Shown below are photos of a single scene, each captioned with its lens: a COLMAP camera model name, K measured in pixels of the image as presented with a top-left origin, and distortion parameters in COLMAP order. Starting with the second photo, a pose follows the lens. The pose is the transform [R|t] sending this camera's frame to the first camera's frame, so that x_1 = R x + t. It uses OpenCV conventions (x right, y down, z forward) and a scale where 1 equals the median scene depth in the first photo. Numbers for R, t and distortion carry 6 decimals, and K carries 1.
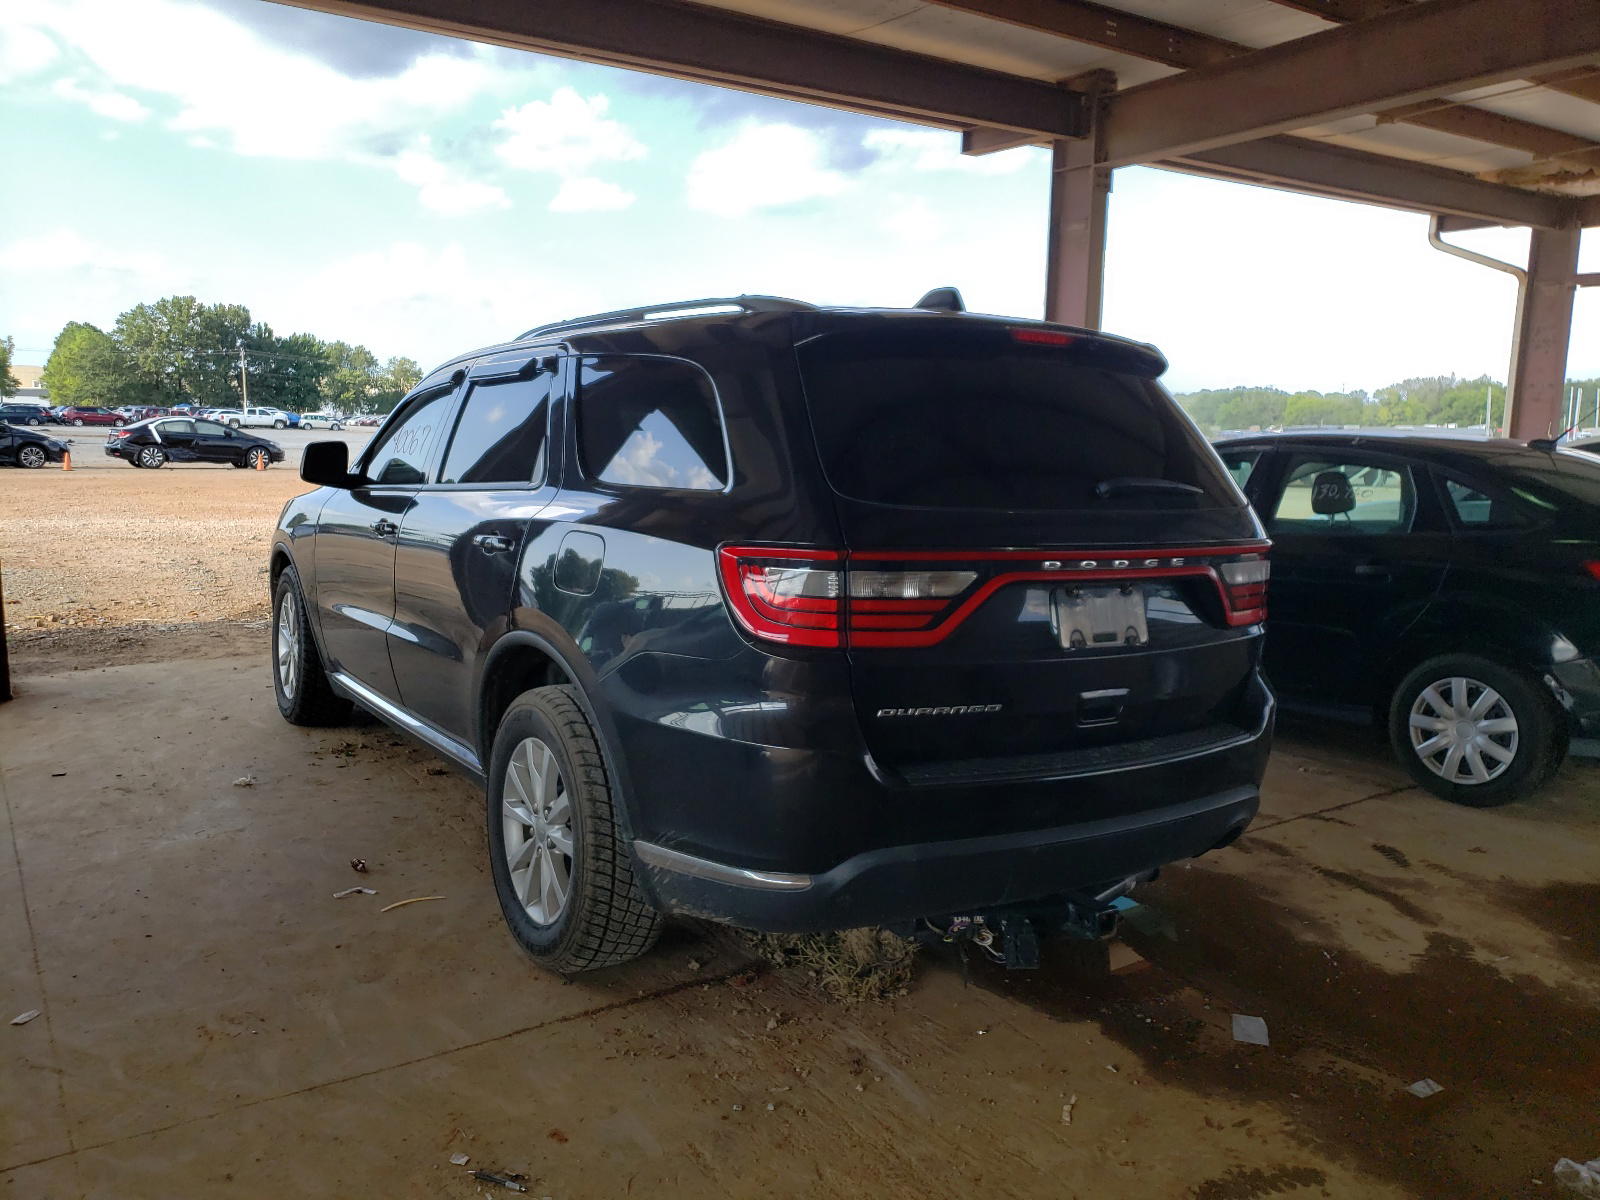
lens RADIAL K [[1272.7, 0, 802.6], [0, 1272.7, 601.5], [0, 0, 1]] dist [0.024896, -0.002320]
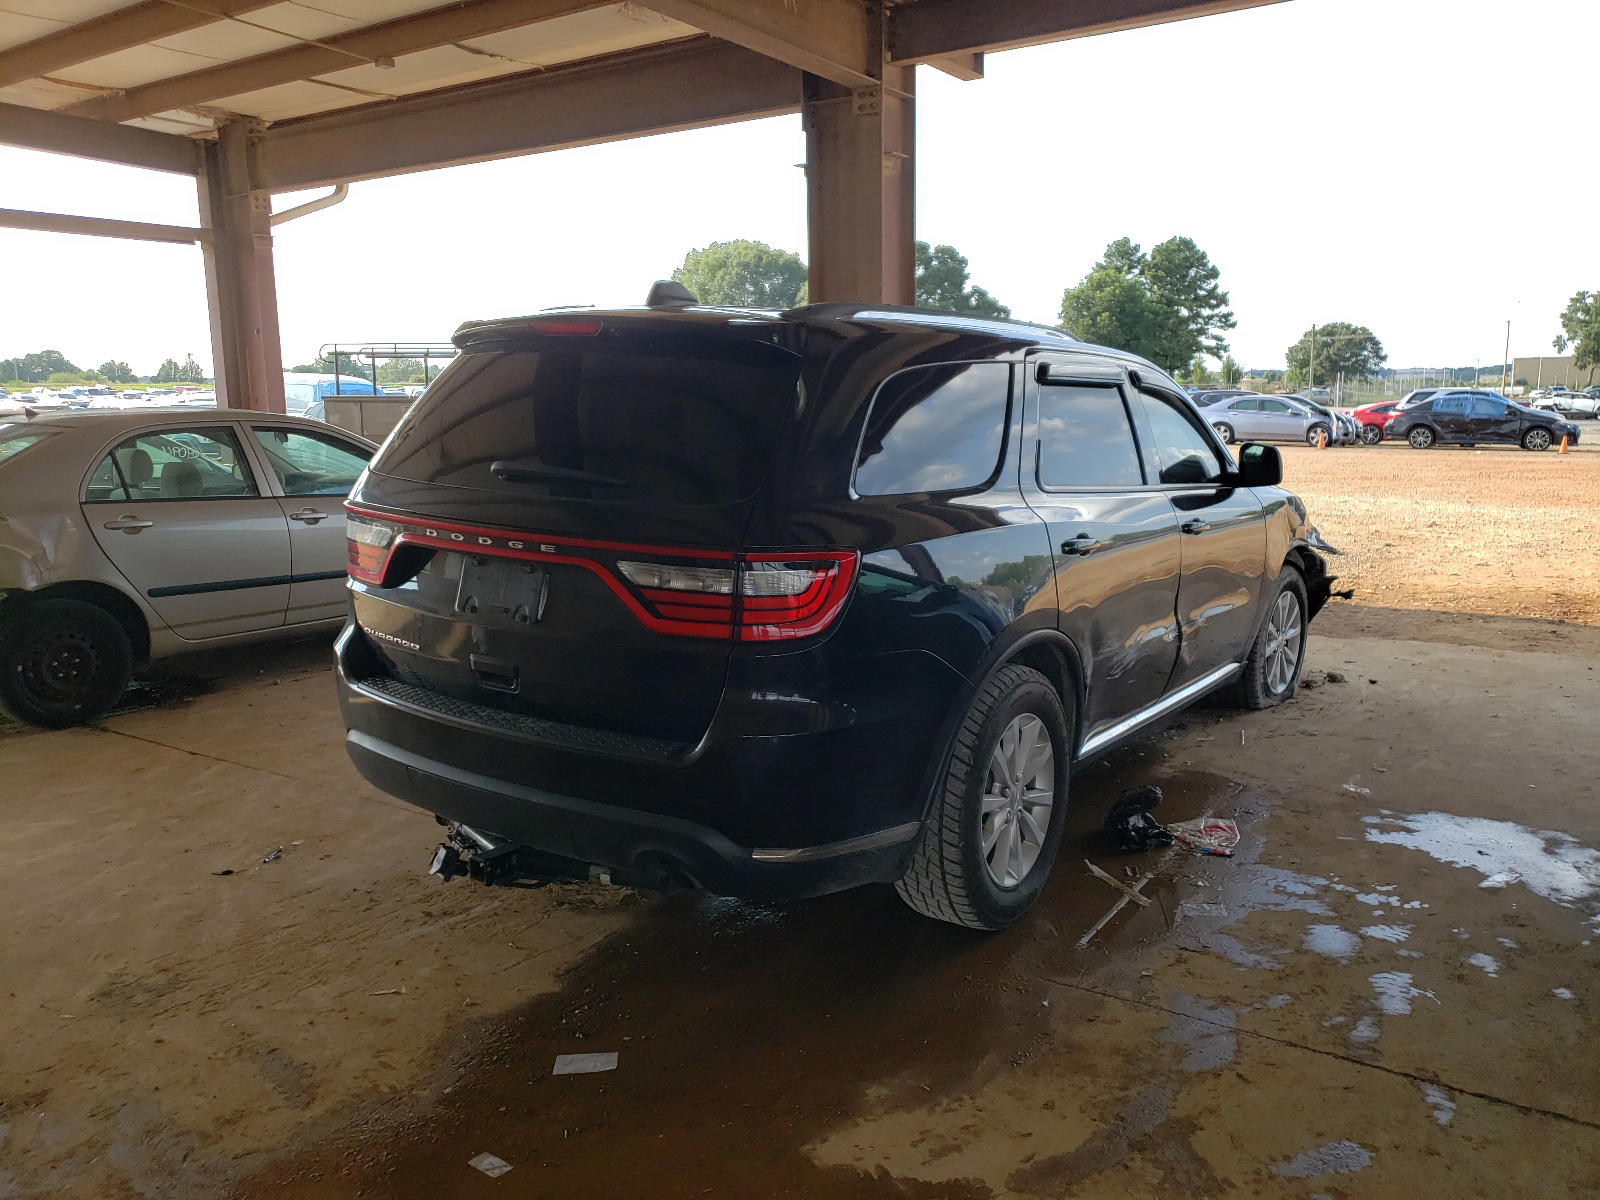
lens RADIAL K [[1272.7, 0, 802.9], [0, 1272.7, 599.8], [0, 0, 1]] dist [0.024896, -0.002320]
pose [[0.355402, 0.128452, -0.925845, 1.186220], [-0.117568, 0.988789, 0.092054, -0.096934], [0.927290, 0.076134, 0.366520, 0.762086]]
